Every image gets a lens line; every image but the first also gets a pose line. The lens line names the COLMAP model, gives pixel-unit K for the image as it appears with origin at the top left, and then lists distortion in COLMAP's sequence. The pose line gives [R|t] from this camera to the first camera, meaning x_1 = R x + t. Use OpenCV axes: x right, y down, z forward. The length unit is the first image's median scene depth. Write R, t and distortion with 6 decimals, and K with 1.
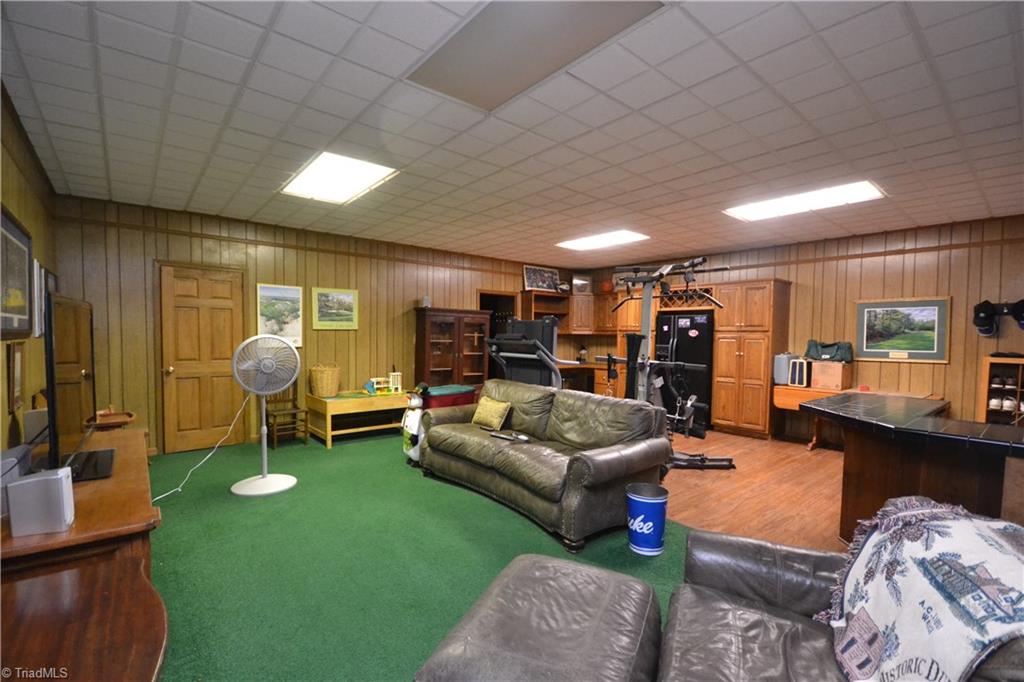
lens RADIAL K [[458.7, 0, 502.7], [0, 458.7, 349.2], [0, 0, 1]] dist [0.001703, -0.004165]
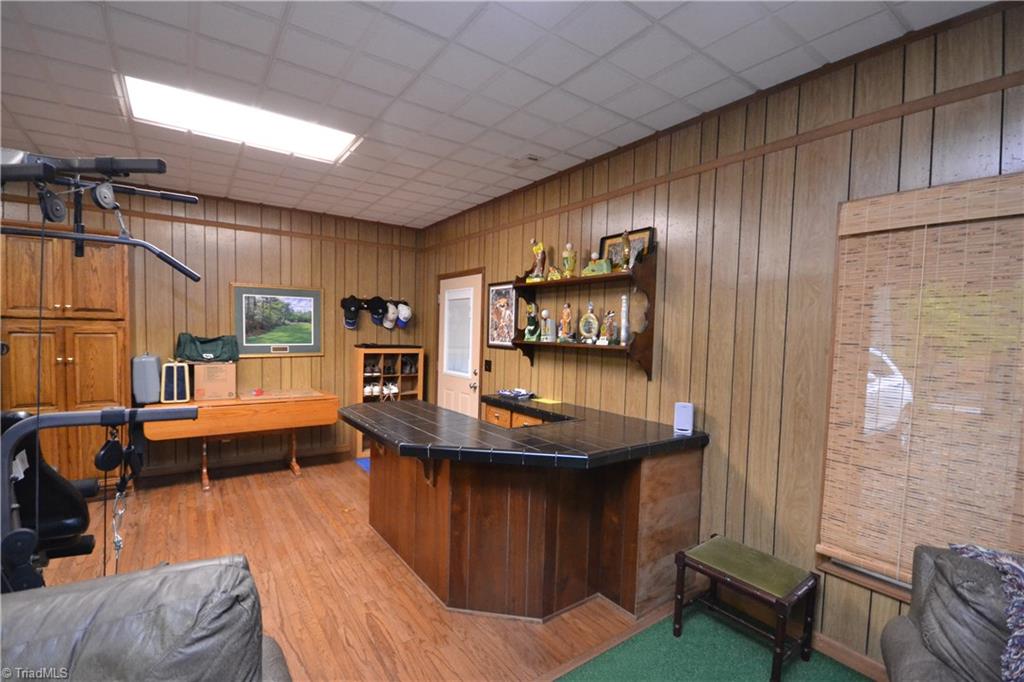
lens RADIAL K [[458.7, 0, 508.5], [0, 458.7, 349.4], [0, 0, 1]] dist [0.001703, -0.004165]
pose [[0.072800, -0.055442, 0.995804, 0.008942], [0.012460, 0.998426, 0.054677, -0.026581], [-0.997269, 0.008427, 0.073376, 0.438914]]
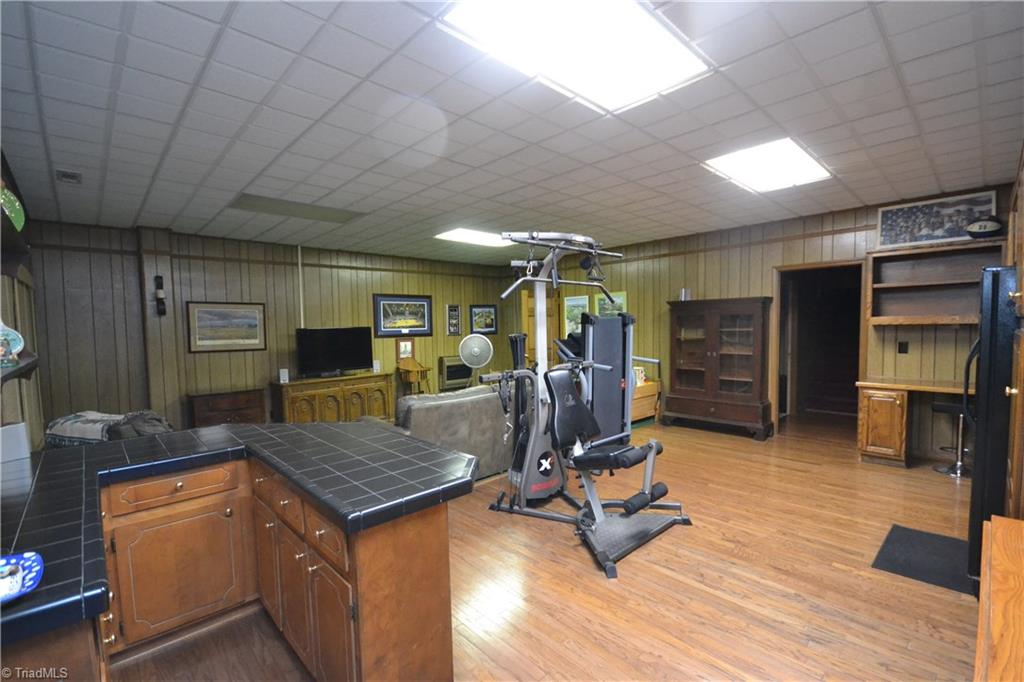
lens RADIAL K [[457.3, 0, 510.6], [0, 457.3, 350.0], [0, 0, 1]] dist [-0.003665, -0.000551]
pose [[0.083696, 0.036495, -0.995823, 0.810366], [-0.012252, 0.999291, 0.035593, -0.023346], [0.996416, 0.009222, 0.084084, 0.658756]]
